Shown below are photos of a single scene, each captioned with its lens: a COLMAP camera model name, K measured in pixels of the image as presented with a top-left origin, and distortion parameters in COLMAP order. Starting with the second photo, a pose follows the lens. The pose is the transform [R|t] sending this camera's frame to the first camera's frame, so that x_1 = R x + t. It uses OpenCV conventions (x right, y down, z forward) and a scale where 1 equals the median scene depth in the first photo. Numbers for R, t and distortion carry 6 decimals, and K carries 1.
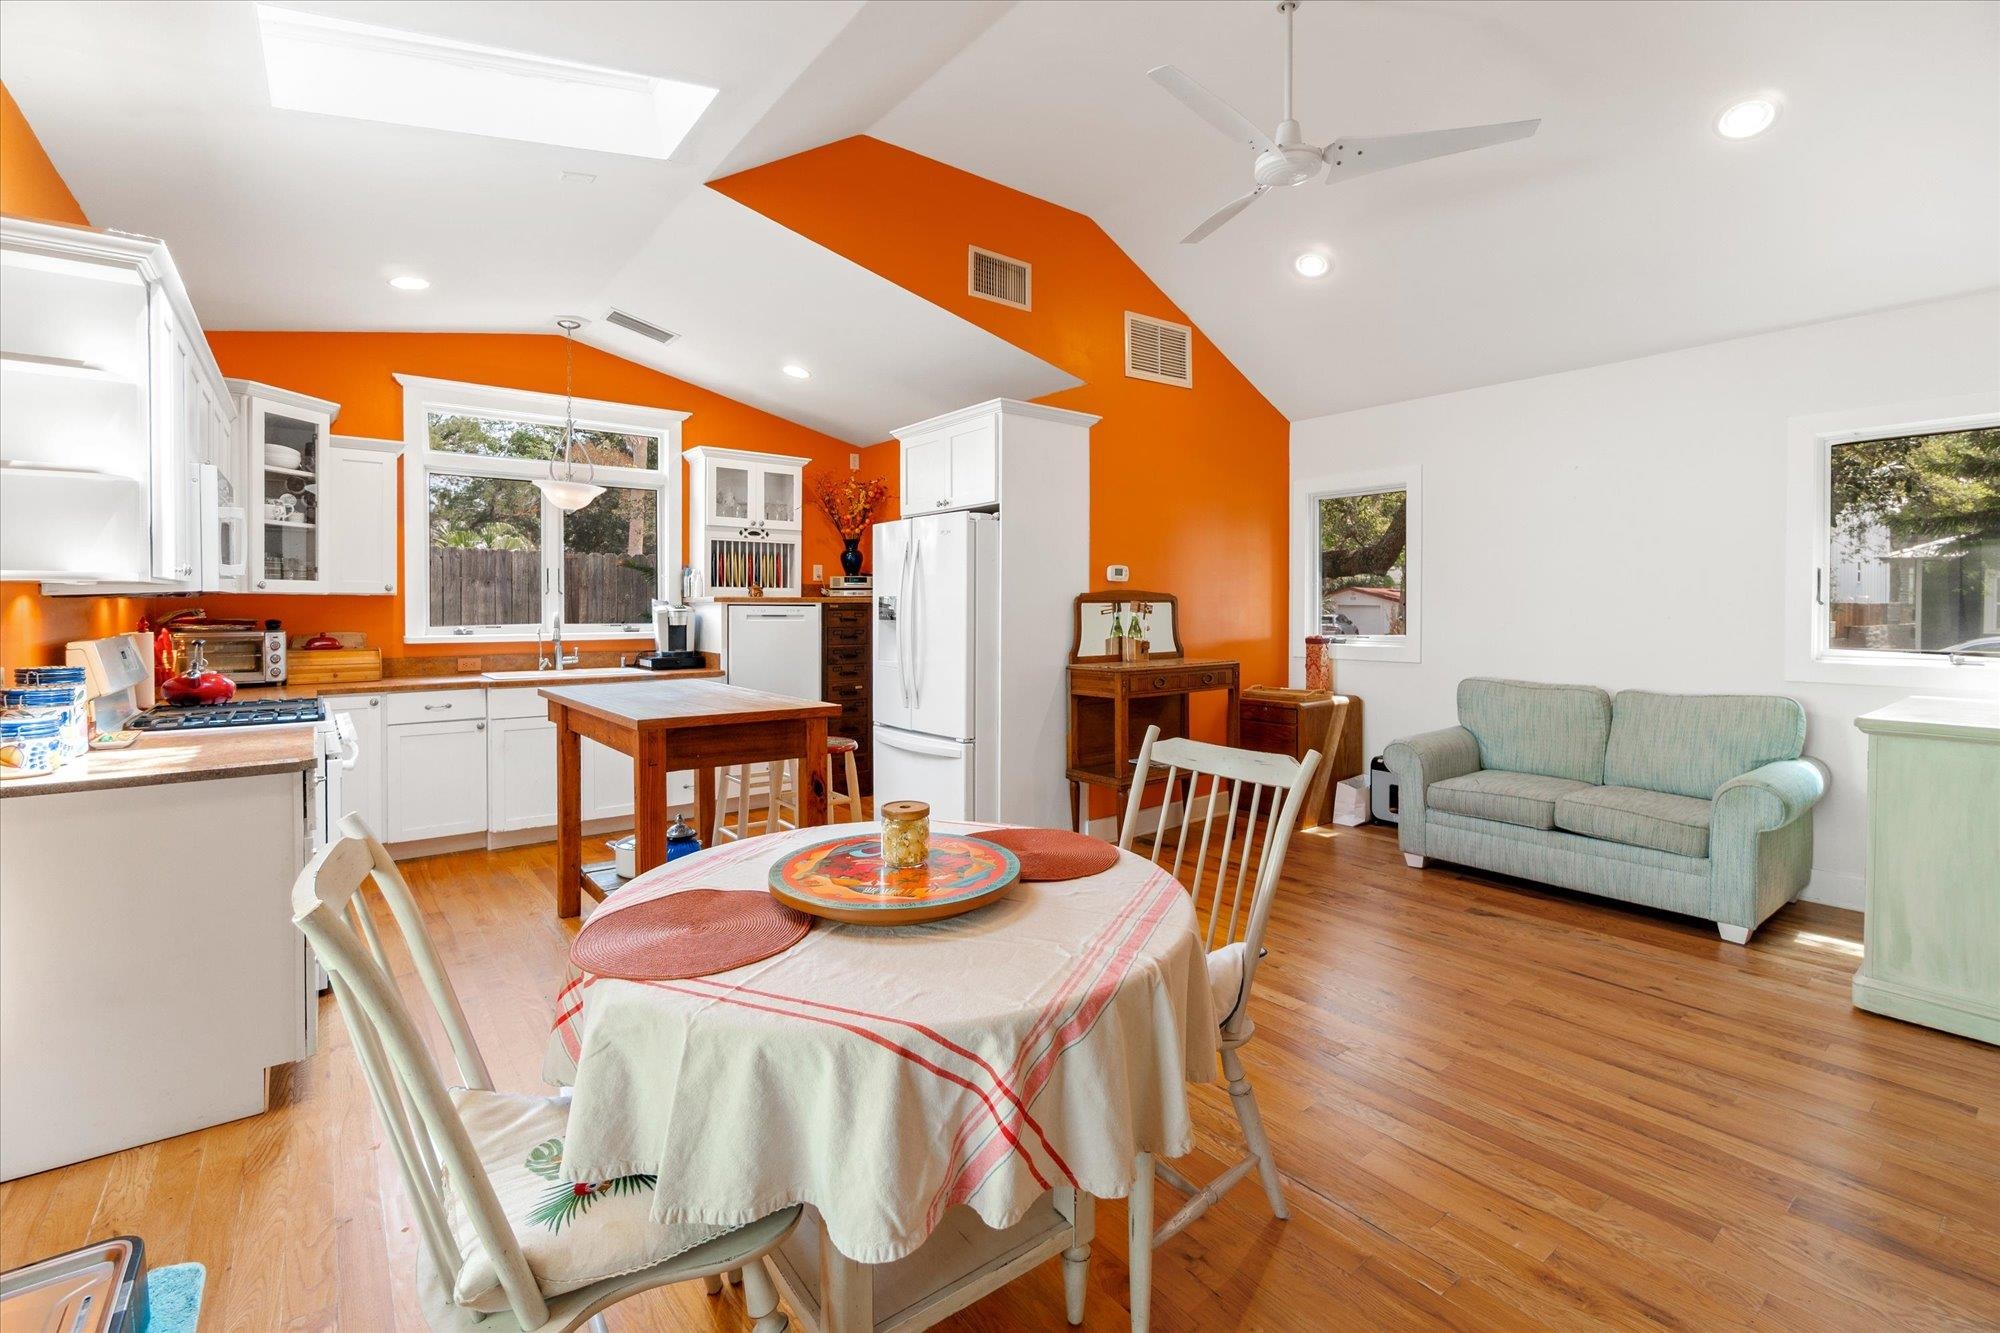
lens RADIAL K [[888.5, 0, 986.4], [0, 888.5, 628.2], [0, 0, 1]] dist [-0.000782, 0.000257]
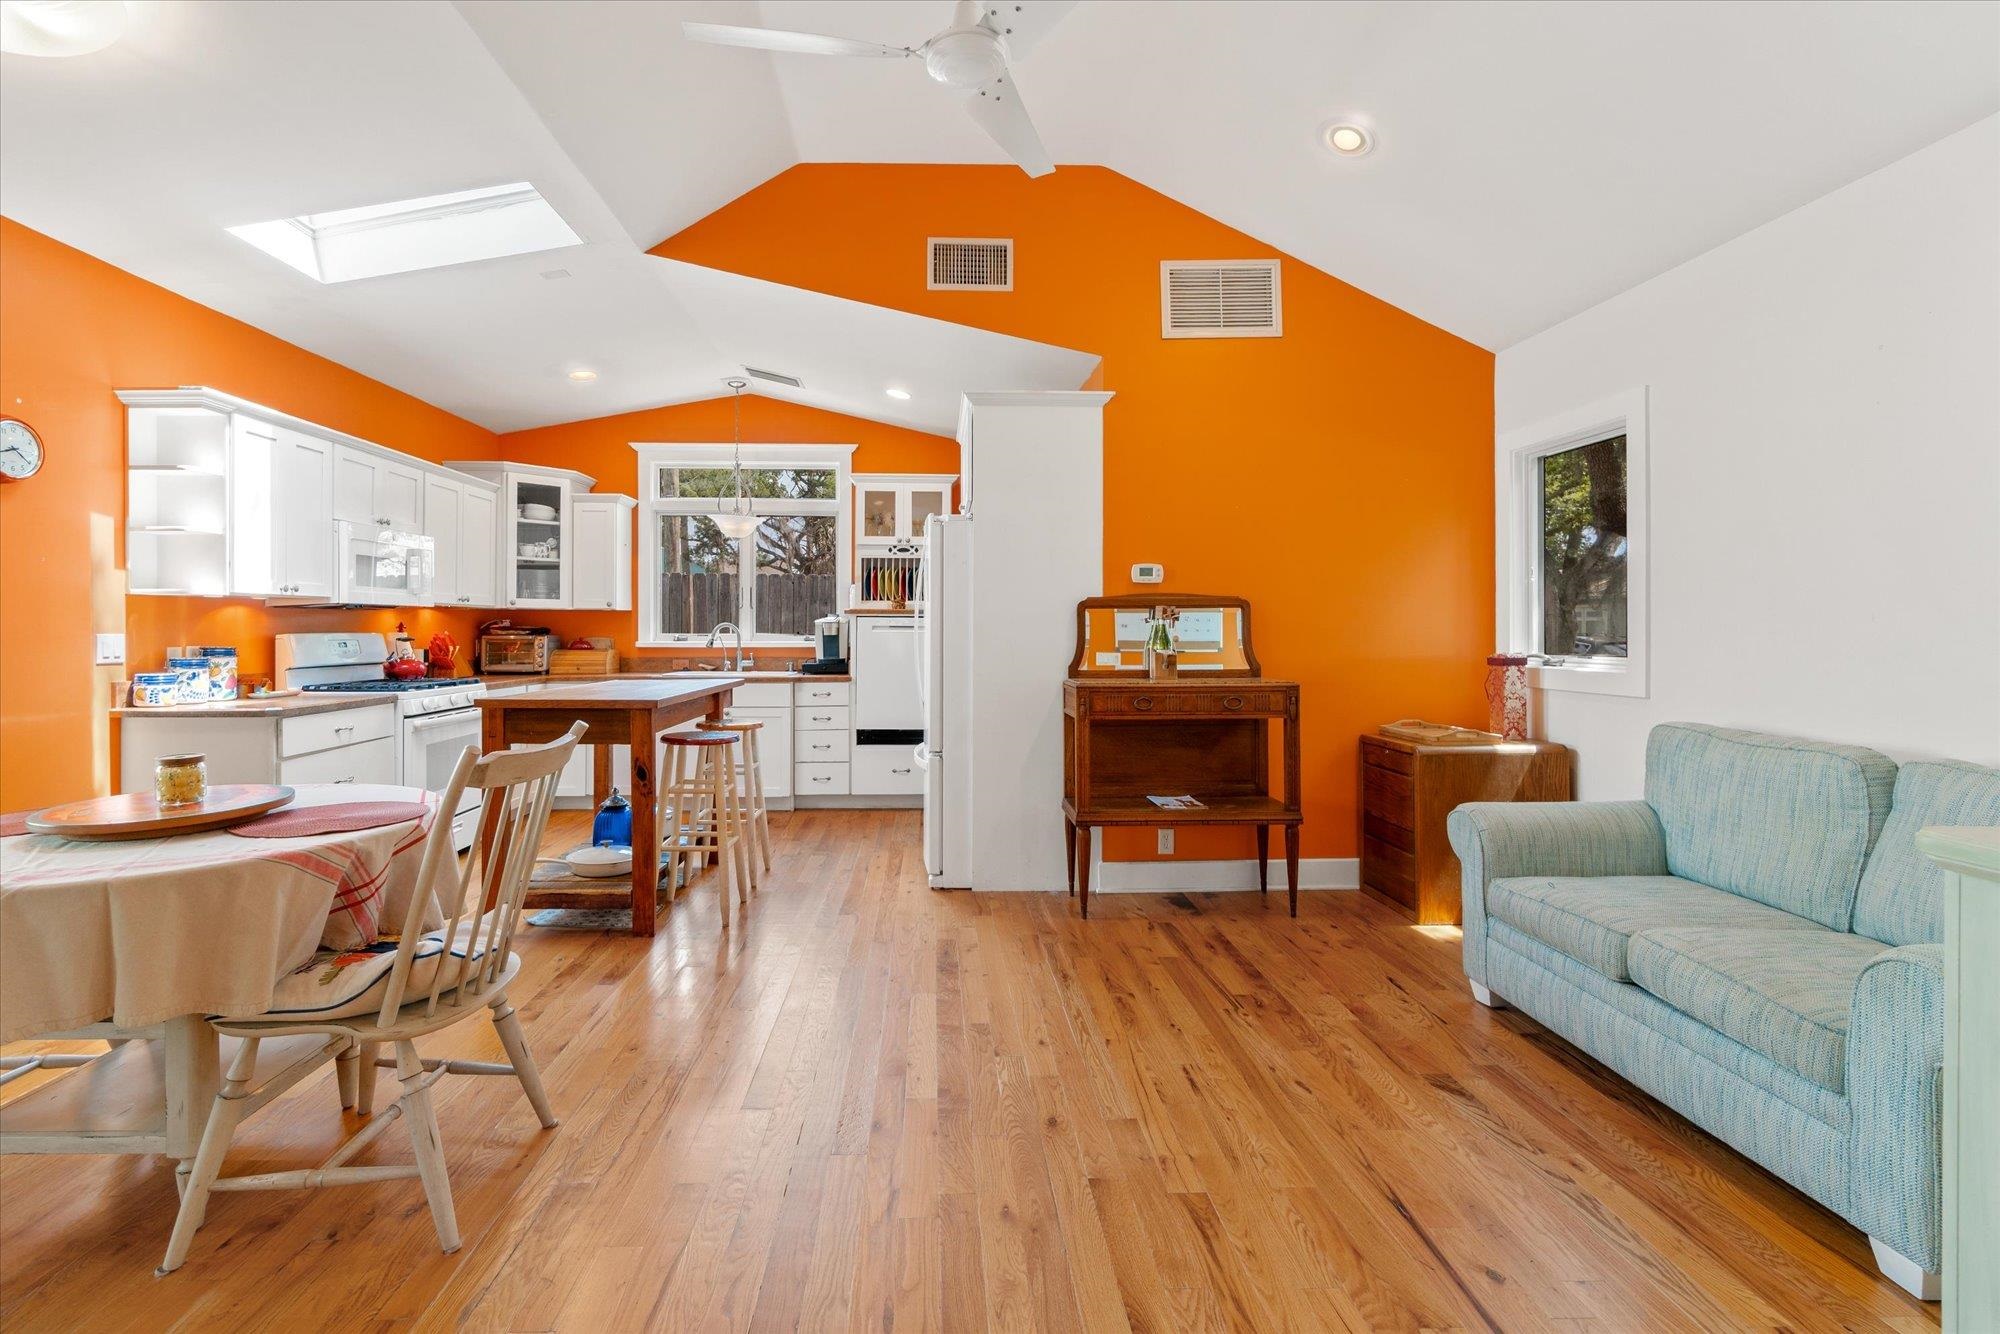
lens RADIAL K [[892.2, 0, 952.4], [0, 892.2, 633.0], [0, 0, 1]] dist [0.003288, 0.000444]
pose [[0.807201, 0.002314, -0.590273, 0.506749], [-0.015286, 0.999739, -0.016984, 0.012100], [0.590079, 0.022732, 0.807025, 0.213082]]
